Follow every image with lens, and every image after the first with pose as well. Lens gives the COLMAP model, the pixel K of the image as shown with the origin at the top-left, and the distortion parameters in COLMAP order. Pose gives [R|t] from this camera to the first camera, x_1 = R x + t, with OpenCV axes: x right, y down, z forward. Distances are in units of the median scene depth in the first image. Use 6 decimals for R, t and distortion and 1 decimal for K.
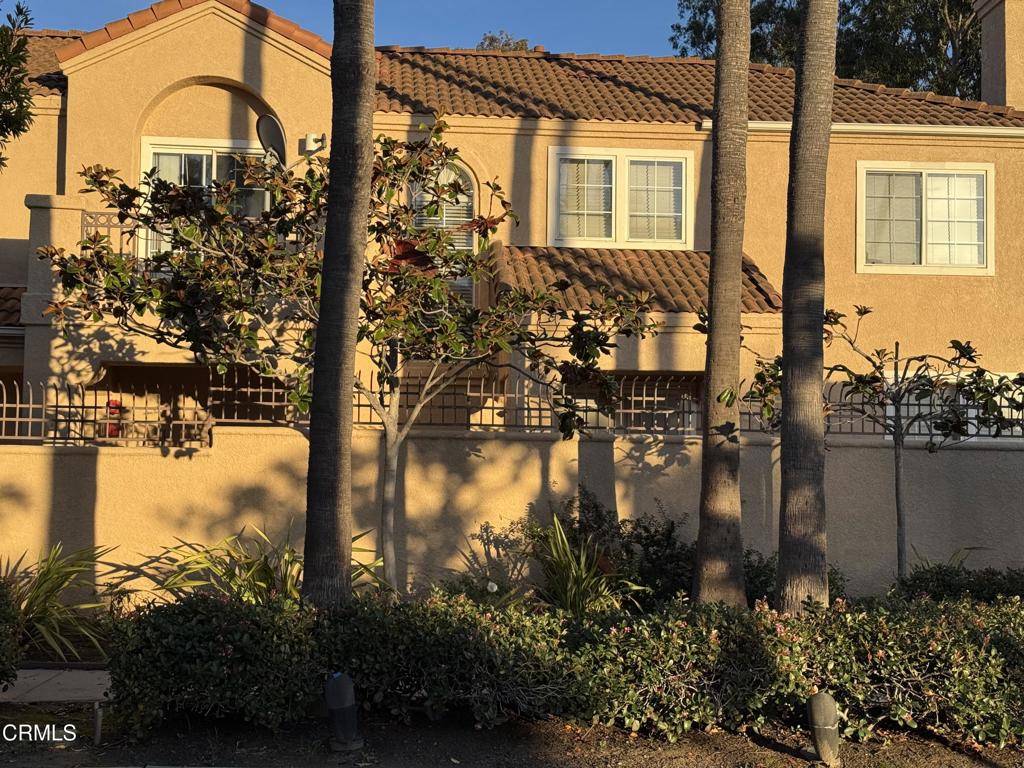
lens RADIAL K [[1415.5, 0, 511.7], [0, 1415.5, 374.2], [0, 0, 1]] dist [0.135610, 0.000000]
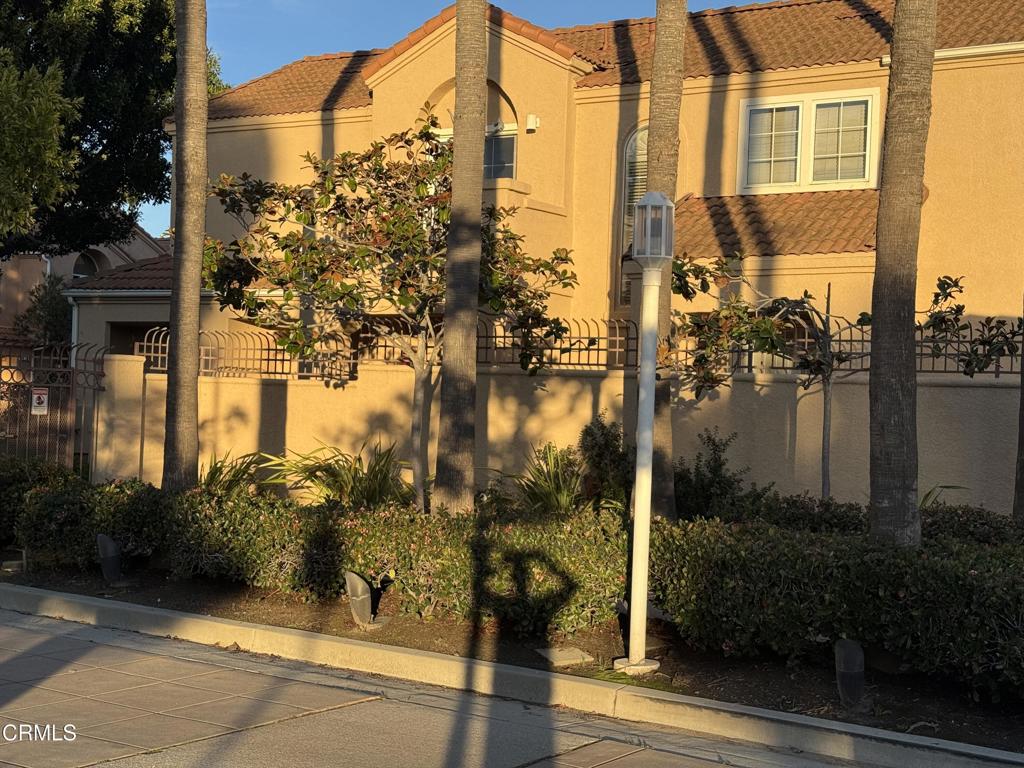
lens RADIAL K [[1415.5, 0, 517.3], [0, 1415.5, 365.7], [0, 0, 1]] dist [0.135610, 0.000000]
pose [[0.825524, -0.000858, -0.564367, 0.564311], [0.019372, 0.999453, 0.026815, 0.005870], [0.564035, -0.033069, 0.825088, 0.032045]]
